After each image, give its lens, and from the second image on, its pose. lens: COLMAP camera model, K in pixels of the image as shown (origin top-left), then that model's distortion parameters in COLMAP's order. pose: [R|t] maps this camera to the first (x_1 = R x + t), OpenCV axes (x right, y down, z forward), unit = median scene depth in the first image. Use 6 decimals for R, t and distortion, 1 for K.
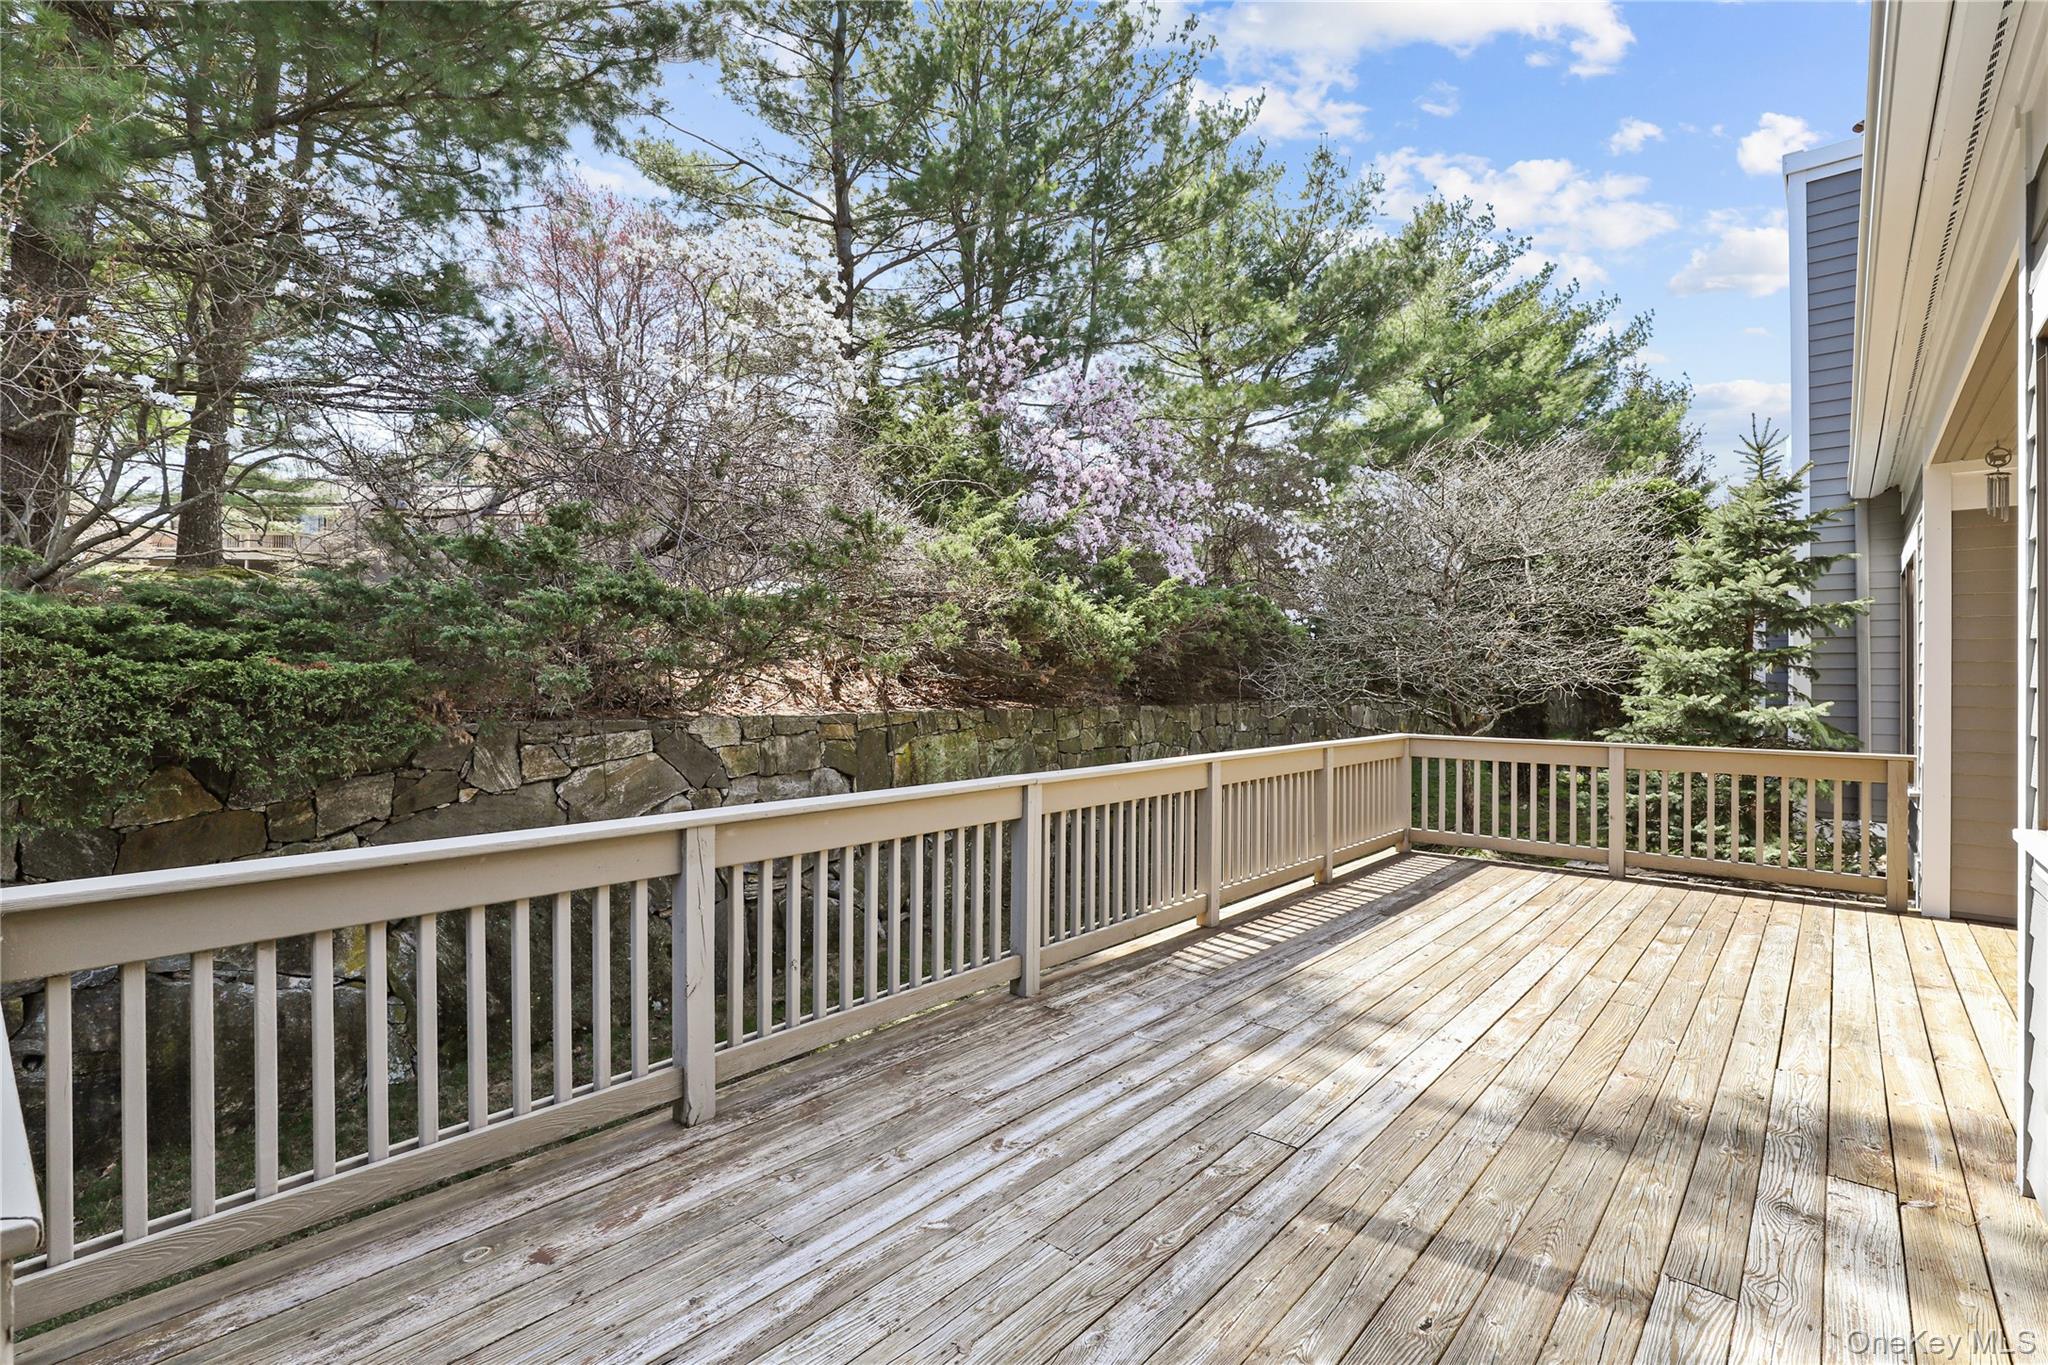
lens RADIAL K [[939.2, 0, 1020.8], [0, 939.2, 688.9], [0, 0, 1]] dist [-0.005938, 0.000374]
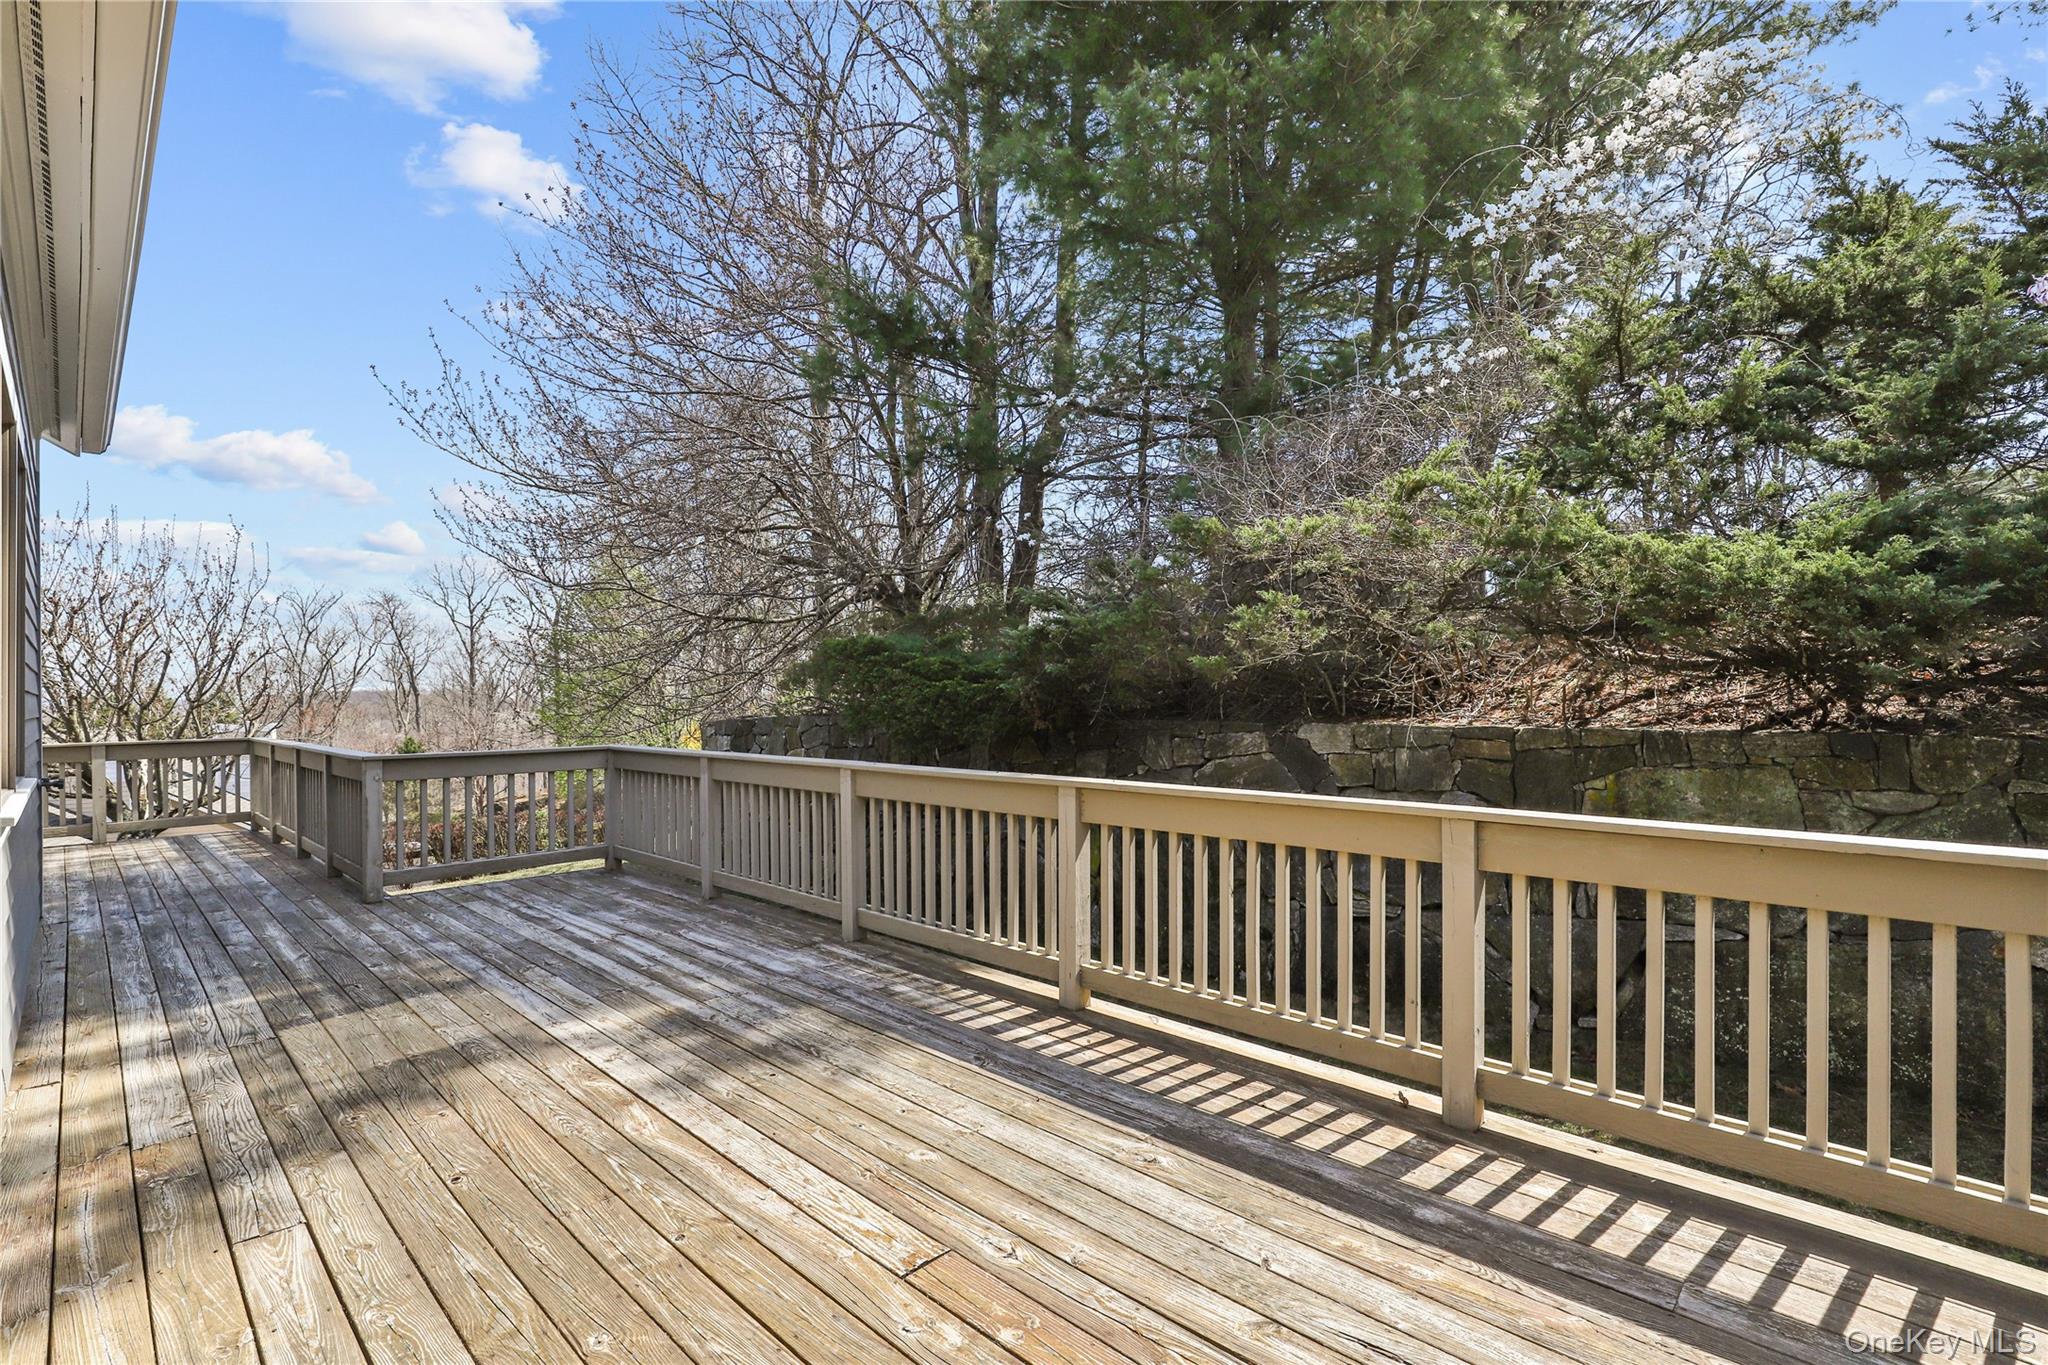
lens RADIAL K [[939.2, 0, 1020.8], [0, 939.2, 688.9], [0, 0, 1]] dist [-0.005938, 0.000374]
pose [[-0.055517, -0.015271, -0.998341, 1.147951], [-0.006184, 0.999869, -0.014951, 0.017462], [0.998439, 0.005344, -0.055604, 1.218401]]
